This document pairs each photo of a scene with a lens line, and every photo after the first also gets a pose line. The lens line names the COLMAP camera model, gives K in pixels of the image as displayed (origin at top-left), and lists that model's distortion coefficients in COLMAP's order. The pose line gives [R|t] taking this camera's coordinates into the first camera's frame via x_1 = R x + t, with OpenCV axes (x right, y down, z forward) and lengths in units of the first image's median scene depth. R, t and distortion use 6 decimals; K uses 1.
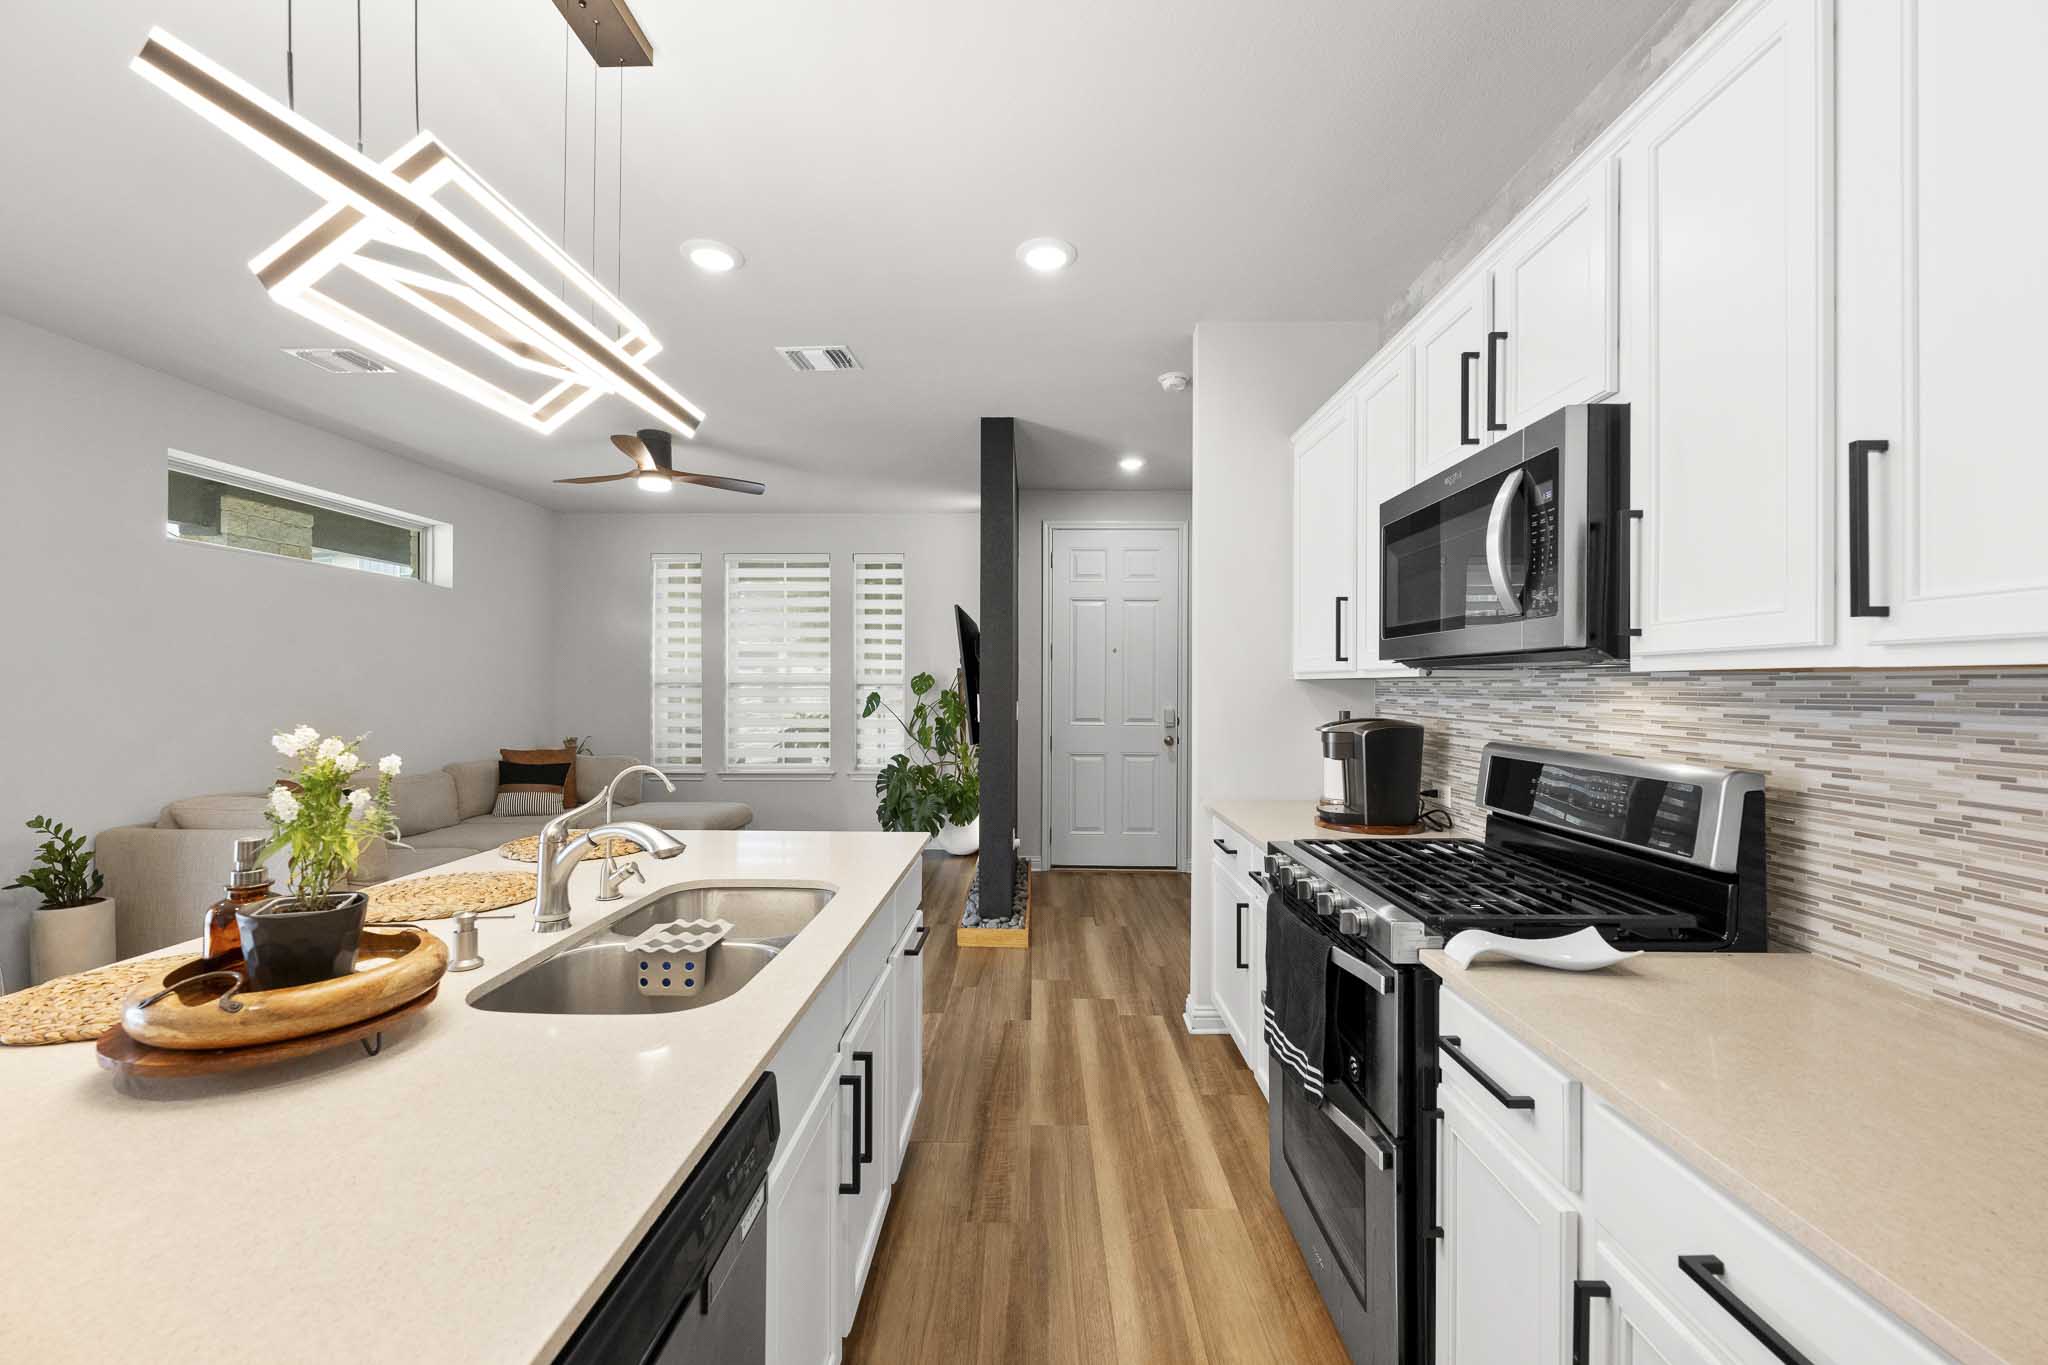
lens RADIAL K [[814.1, 0, 1023.7], [0, 814.1, 685.7], [0, 0, 1]] dist [0.001601, 0.000645]
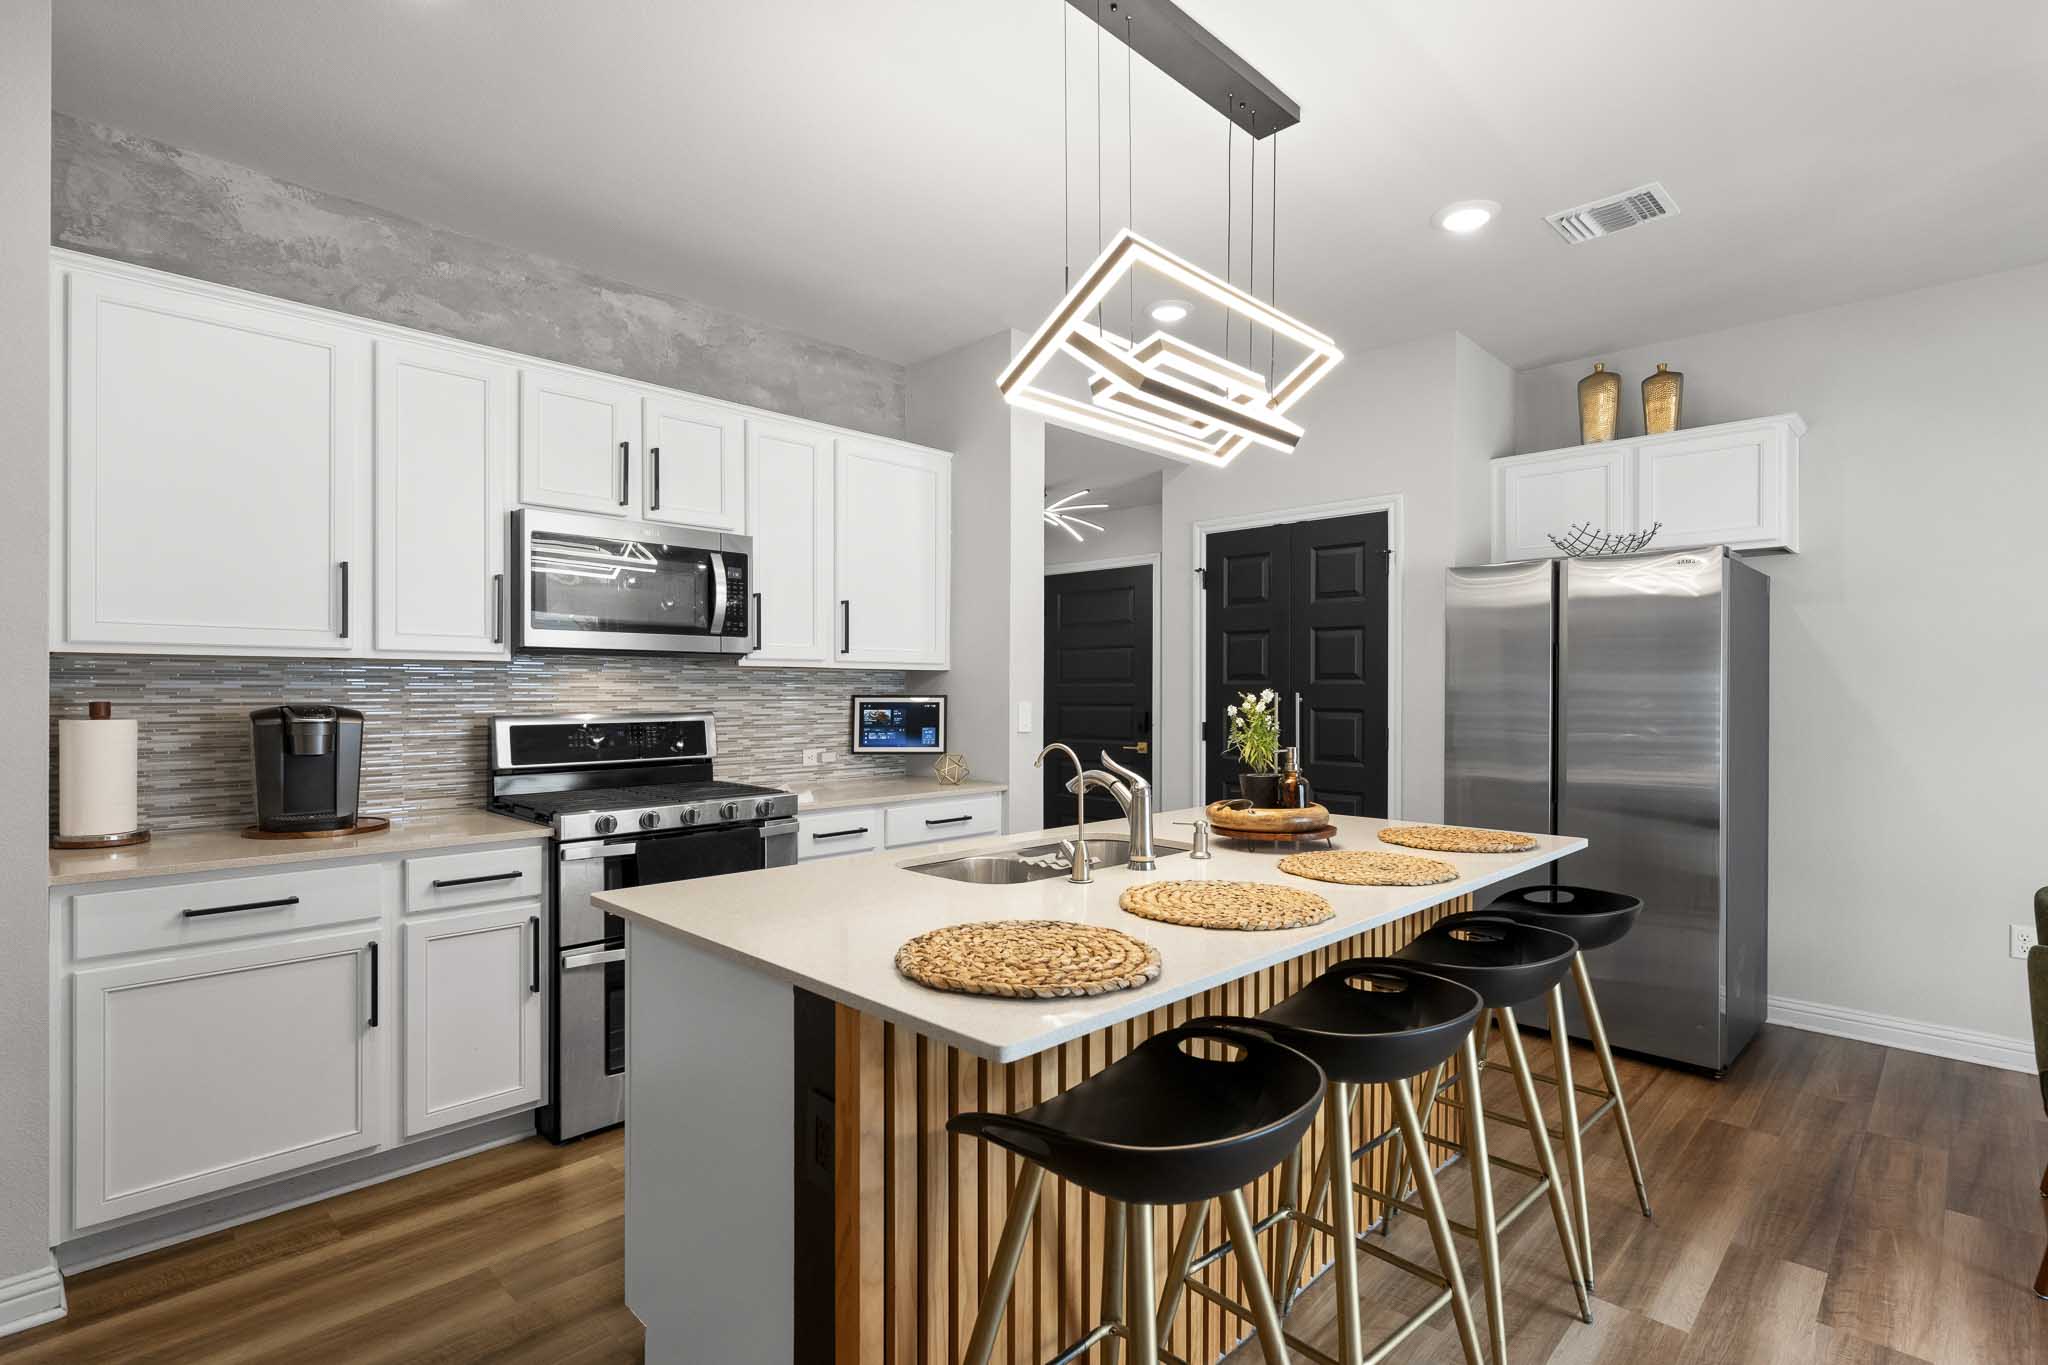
lens RADIAL K [[970.2, 0, 1018.8], [0, 970.2, 686.4], [0, 0, 1]] dist [-0.002758, 0.000683]
pose [[-0.718990, -0.012152, 0.694915, -0.687332], [-0.010530, 0.999923, 0.006591, 0.004460], [-0.694941, -0.002578, -0.719062, 1.031087]]
